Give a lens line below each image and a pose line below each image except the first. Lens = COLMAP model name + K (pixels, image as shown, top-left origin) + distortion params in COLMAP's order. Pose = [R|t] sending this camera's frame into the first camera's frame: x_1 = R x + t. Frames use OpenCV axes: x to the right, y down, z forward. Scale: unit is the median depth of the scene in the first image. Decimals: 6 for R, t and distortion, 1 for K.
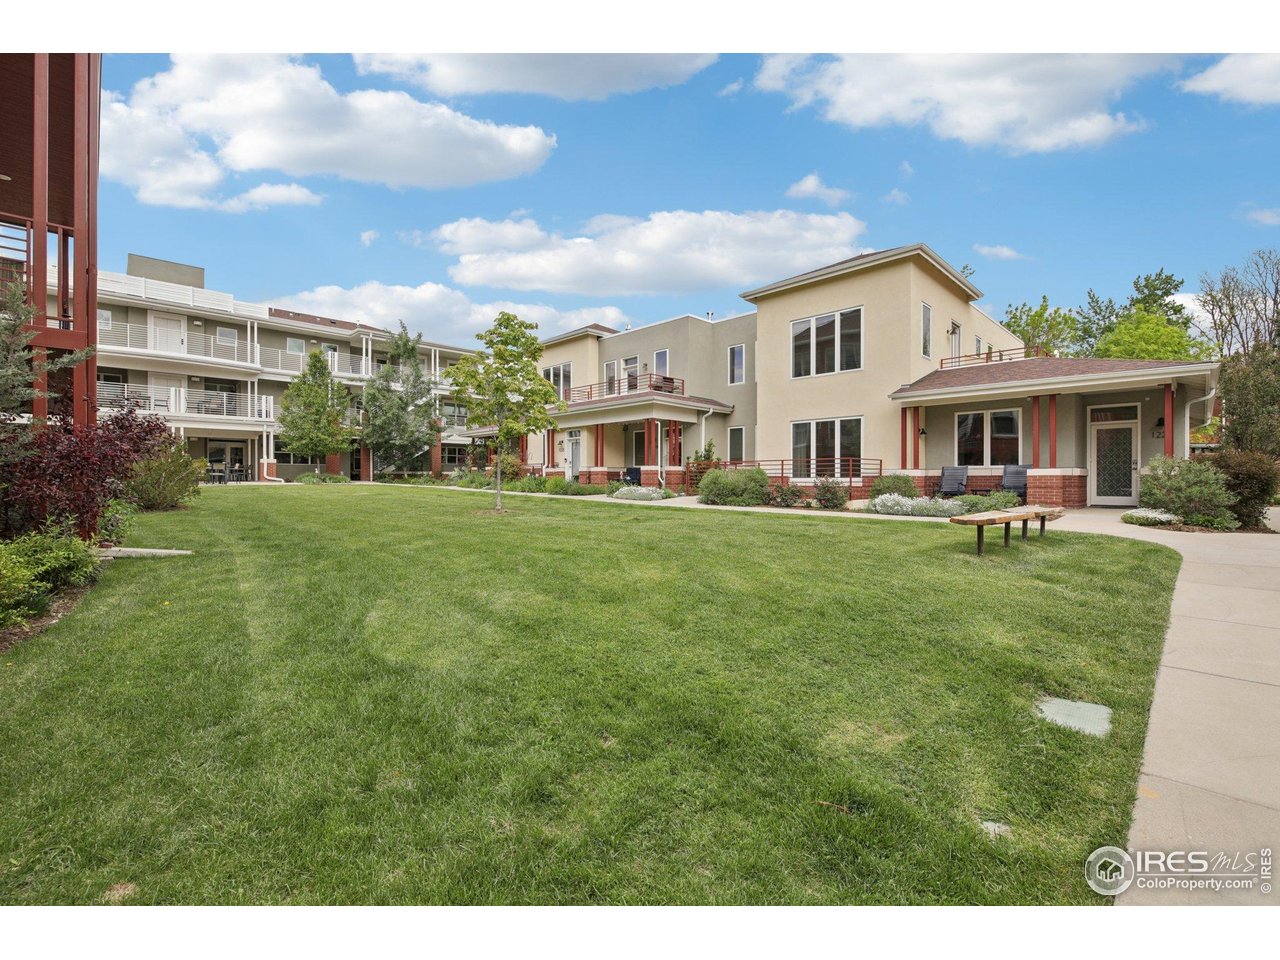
lens RADIAL K [[563.7, 0, 642.4], [0, 563.7, 481.5], [0, 0, 1]] dist [-0.006879, -0.003434]
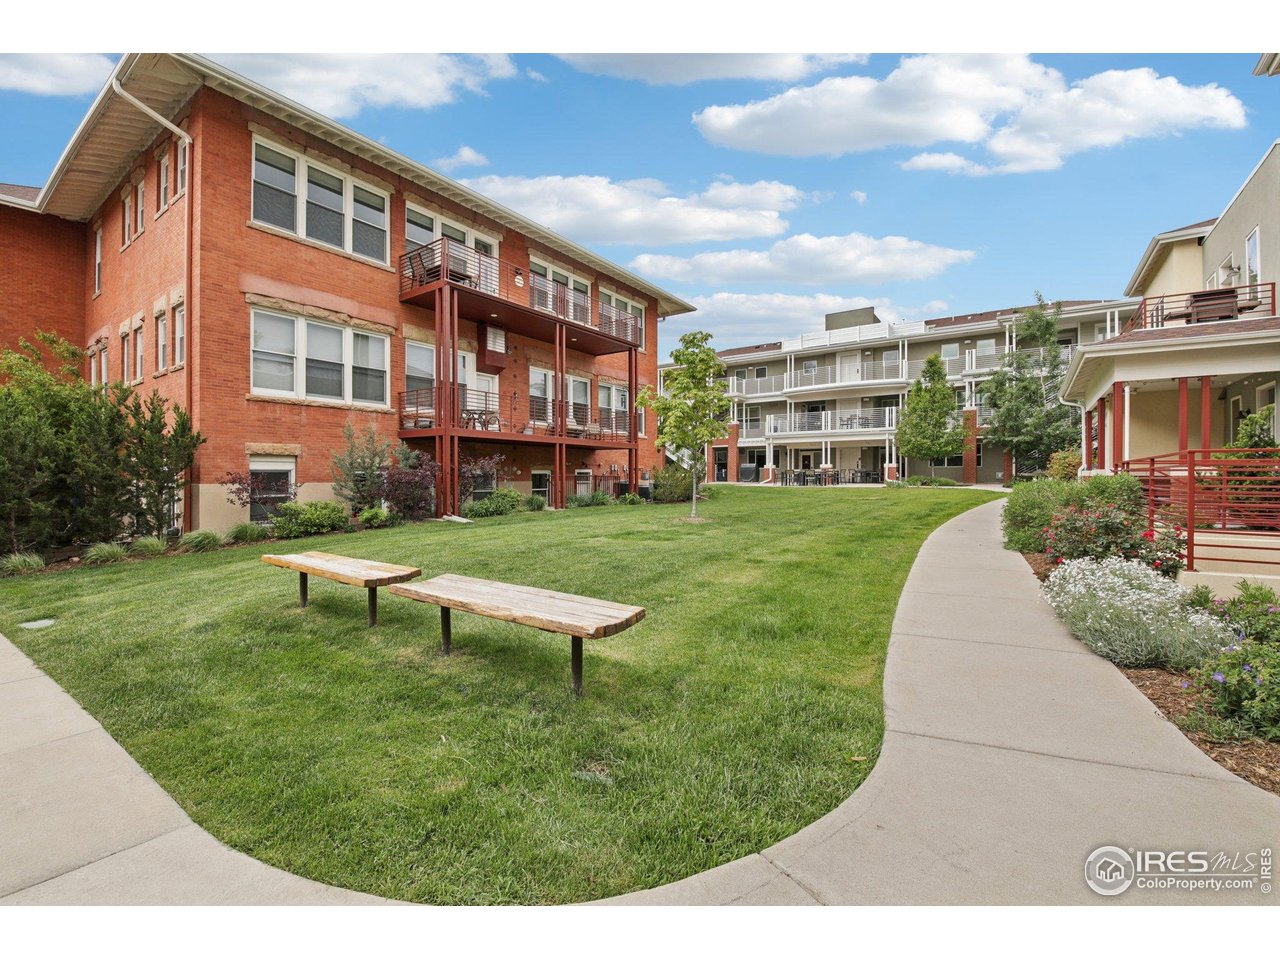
lens RADIAL K [[563.7, 0, 640.1], [0, 563.7, 478.7], [0, 0, 1]] dist [-0.006879, -0.003434]
pose [[0.170860, 0.003321, -0.985290, 0.341004], [0.000348, 0.999994, 0.003431, -0.013881], [0.985295, -0.000929, 0.170858, 0.307724]]
